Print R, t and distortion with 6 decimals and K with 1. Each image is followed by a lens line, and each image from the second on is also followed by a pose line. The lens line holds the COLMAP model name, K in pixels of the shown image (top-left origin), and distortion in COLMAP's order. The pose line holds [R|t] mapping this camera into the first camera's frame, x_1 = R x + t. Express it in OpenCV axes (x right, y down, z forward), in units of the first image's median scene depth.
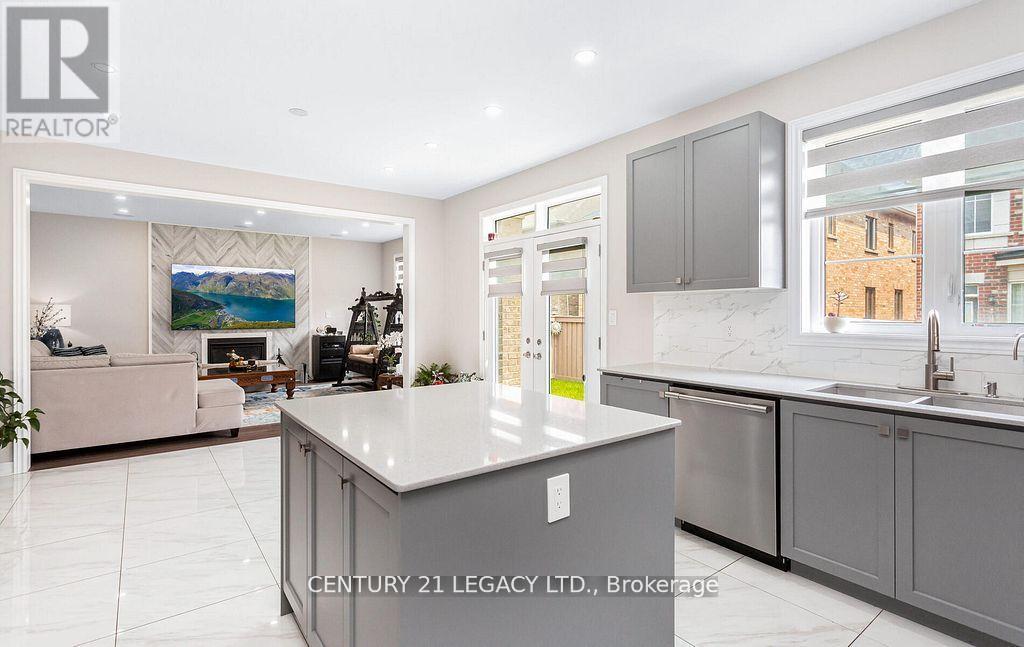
lens RADIAL K [[493.4, 0, 506.6], [0, 493.4, 315.1], [0, 0, 1]] dist [0.000779, 0.000037]
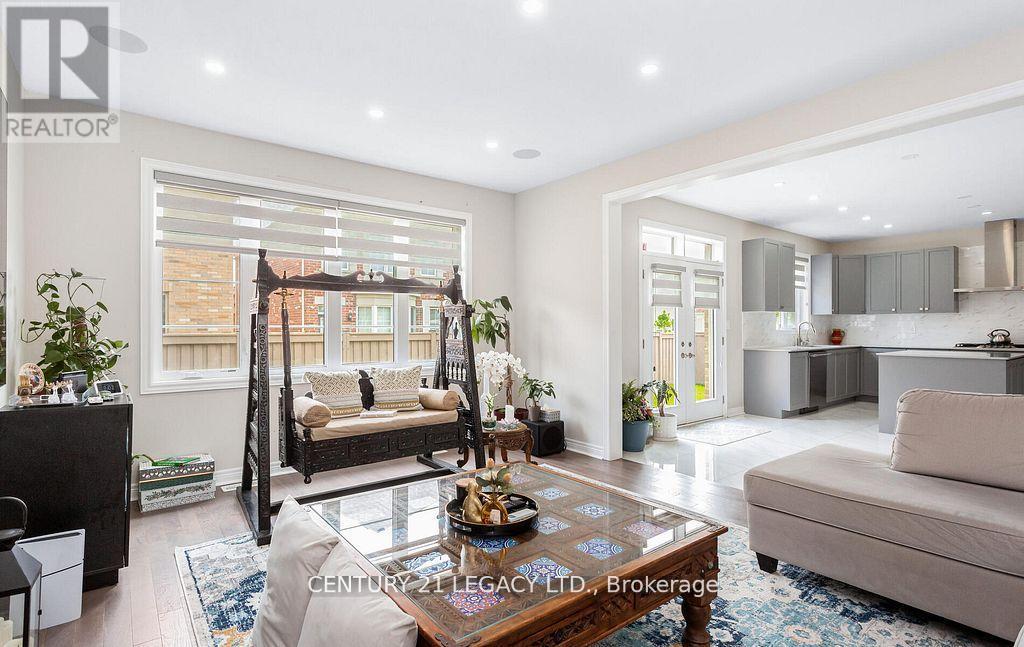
lens RADIAL K [[497.2, 0, 497.2], [0, 497.2, 332.4], [0, 0, 1]] dist [-0.000674, -0.000084]
pose [[-0.024540, -0.010174, 0.999647, -0.692437], [0.007836, 0.999916, 0.010369, 0.003040], [-0.999668, 0.008088, -0.024459, 0.874494]]
